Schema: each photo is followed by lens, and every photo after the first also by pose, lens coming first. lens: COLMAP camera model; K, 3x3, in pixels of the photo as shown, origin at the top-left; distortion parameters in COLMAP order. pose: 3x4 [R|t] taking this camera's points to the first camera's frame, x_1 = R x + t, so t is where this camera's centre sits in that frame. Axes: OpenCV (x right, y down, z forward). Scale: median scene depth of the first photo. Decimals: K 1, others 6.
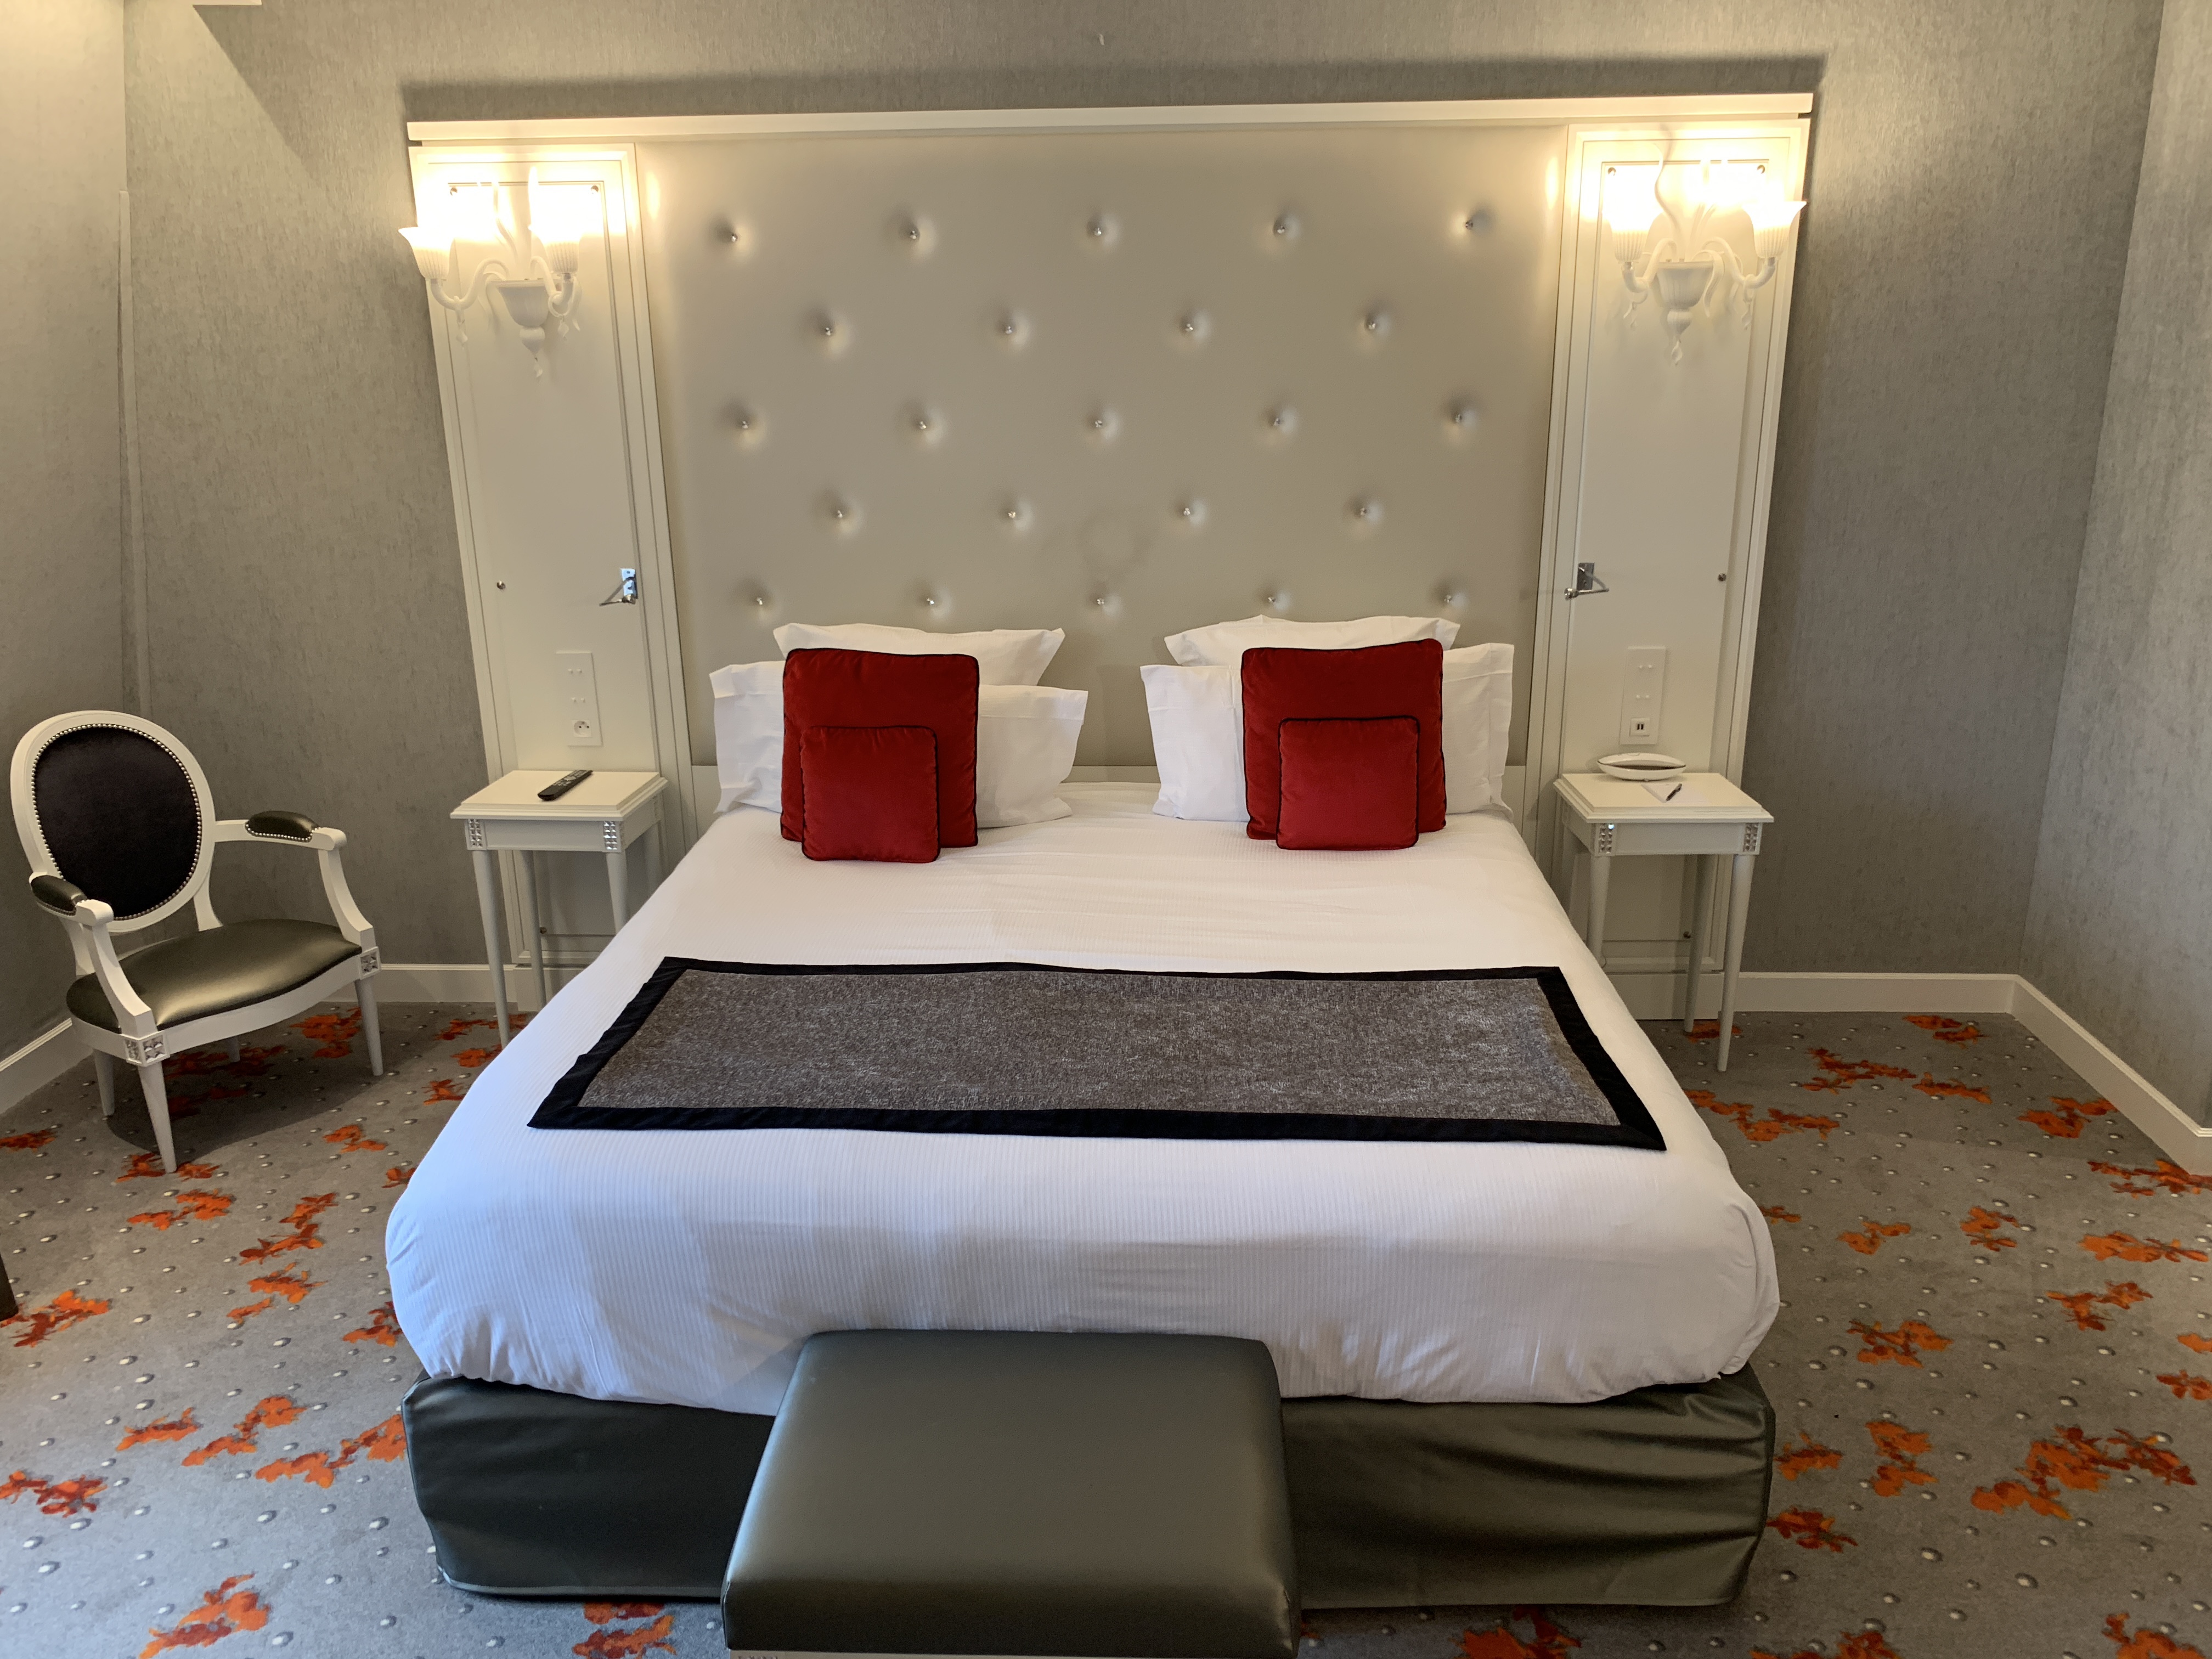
lens RADIAL K [[1704.0, 0, 1141.6], [0, 1704.0, 829.5], [0, 0, 1]] dist [0.110236, -0.153486]
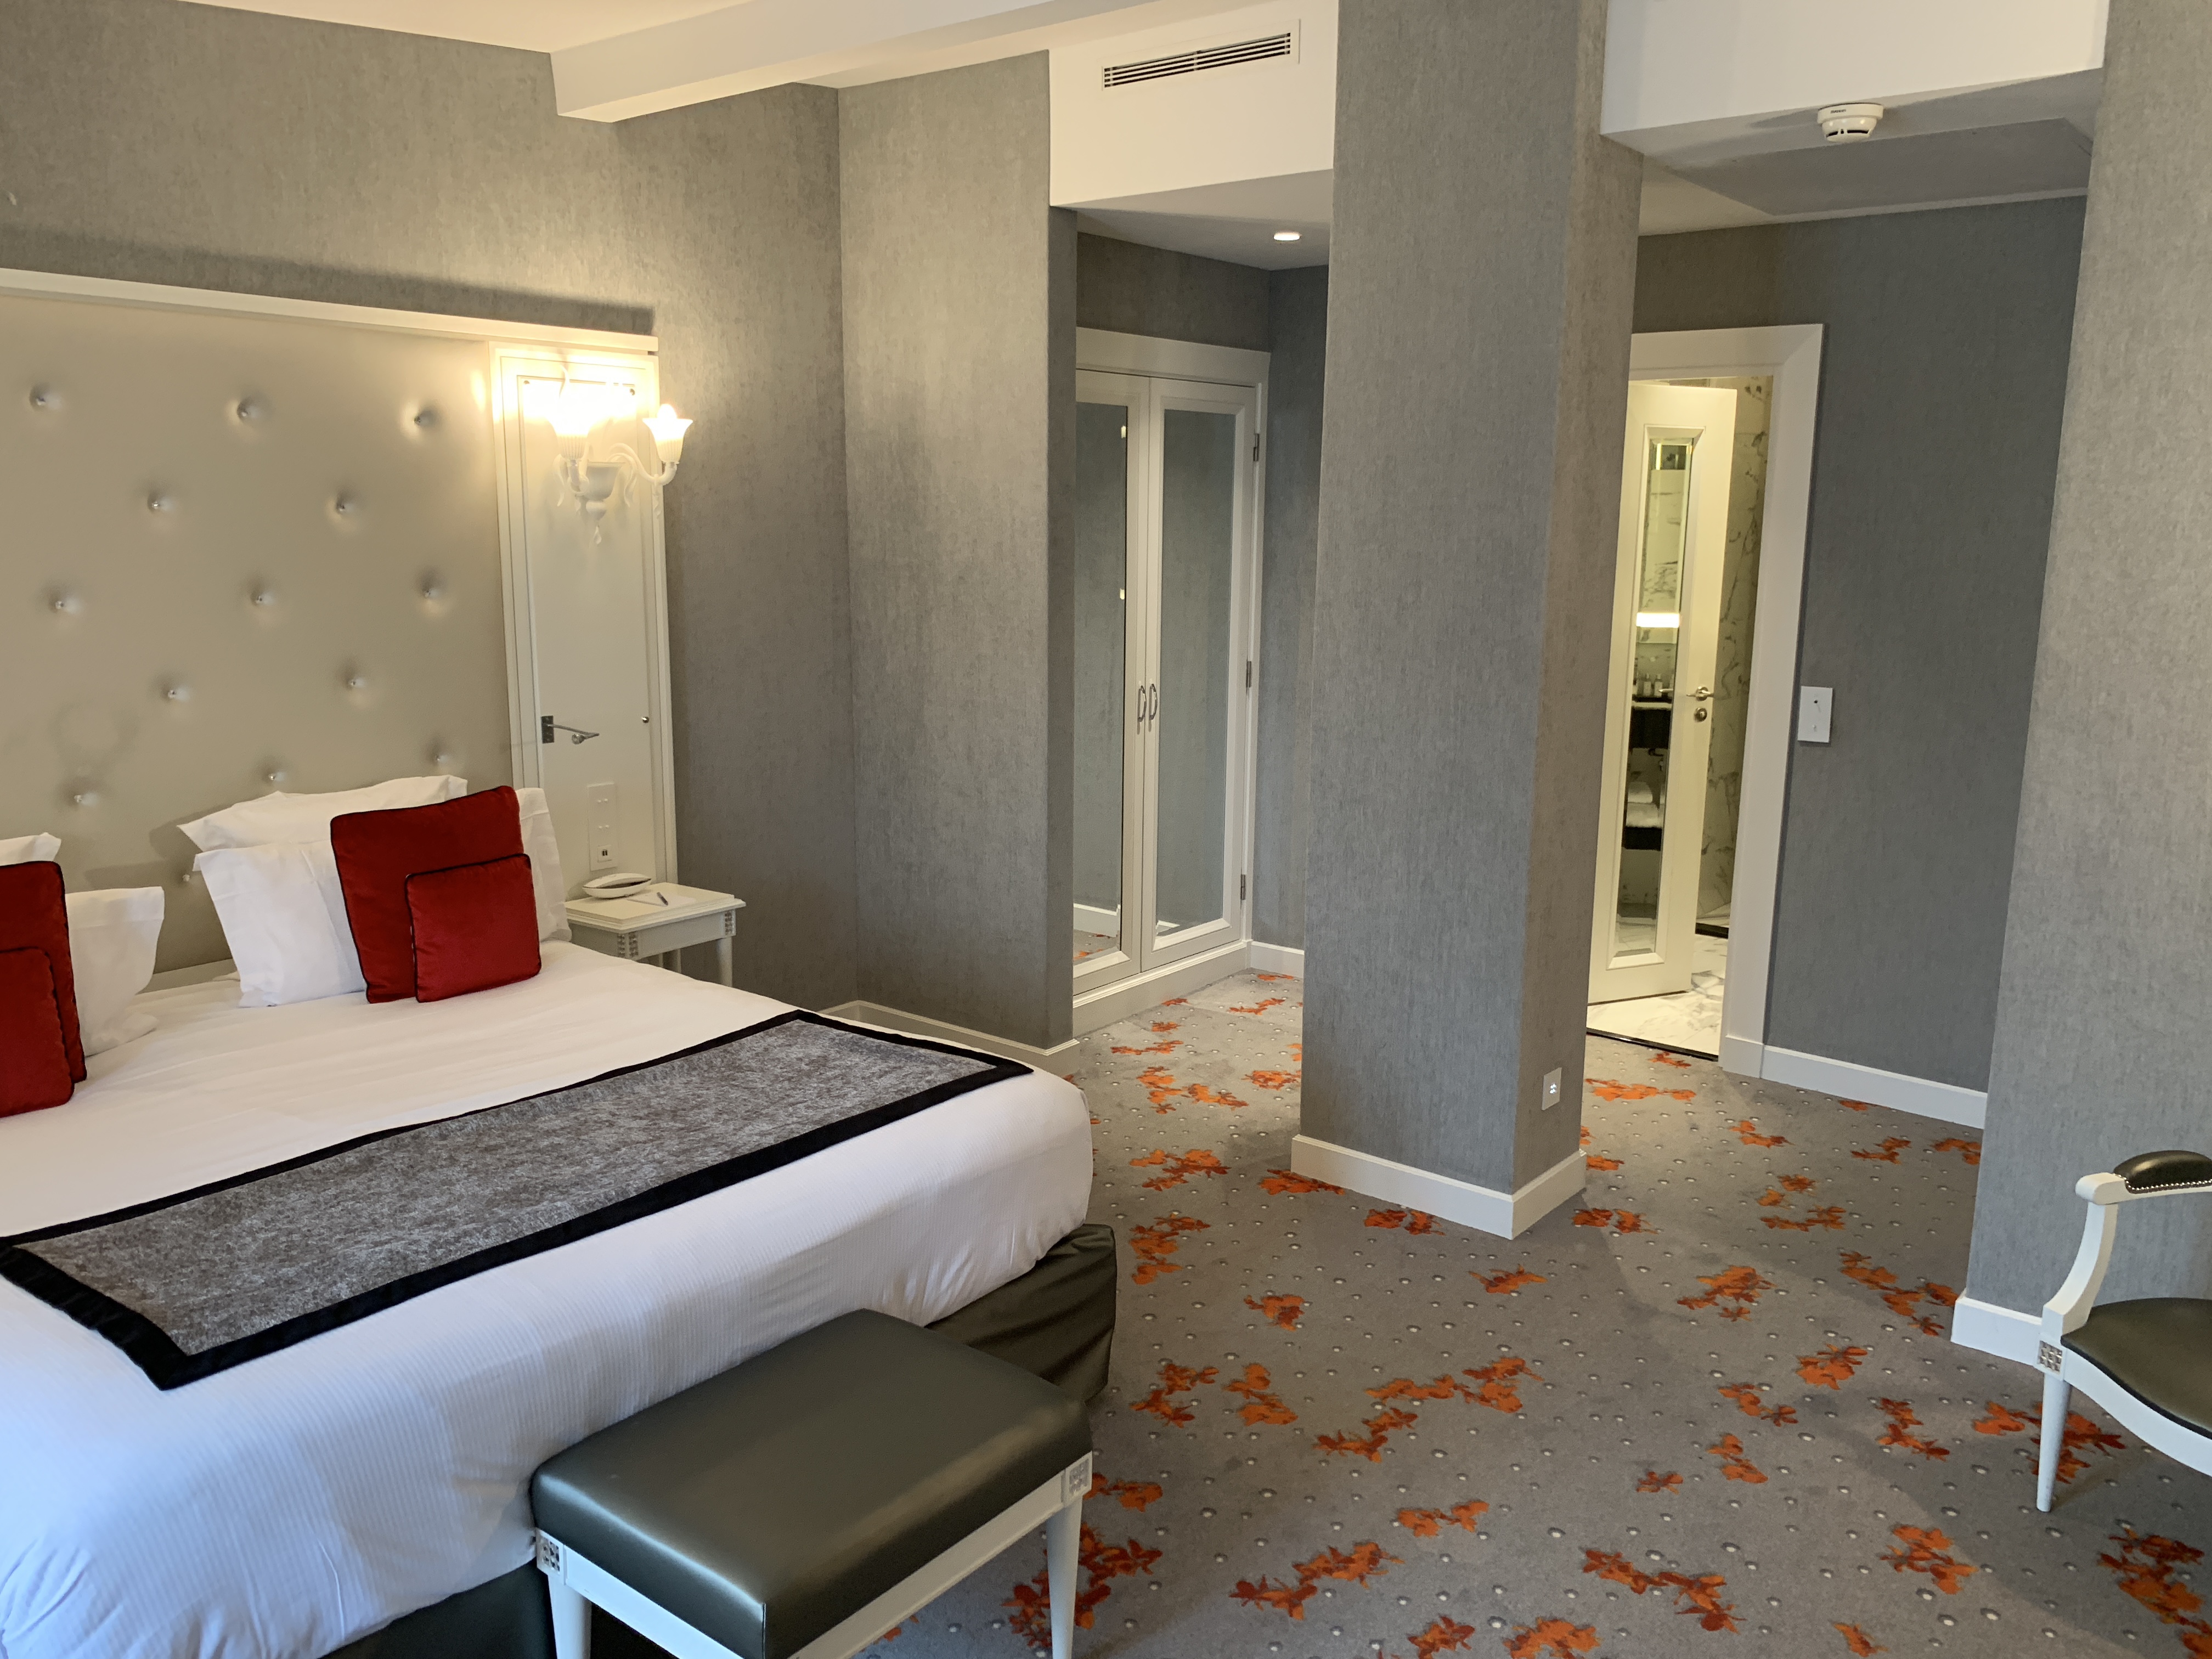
lens RADIAL K [[1704.0, 0, 1141.6], [0, 1704.0, 829.5], [0, 0, 1]] dist [0.110236, -0.153486]
pose [[0.574290, -0.132264, 0.807897, -0.475807], [0.226444, 0.974023, -0.001505, 0.008810], [-0.786711, 0.183808, 0.589322, 0.041639]]
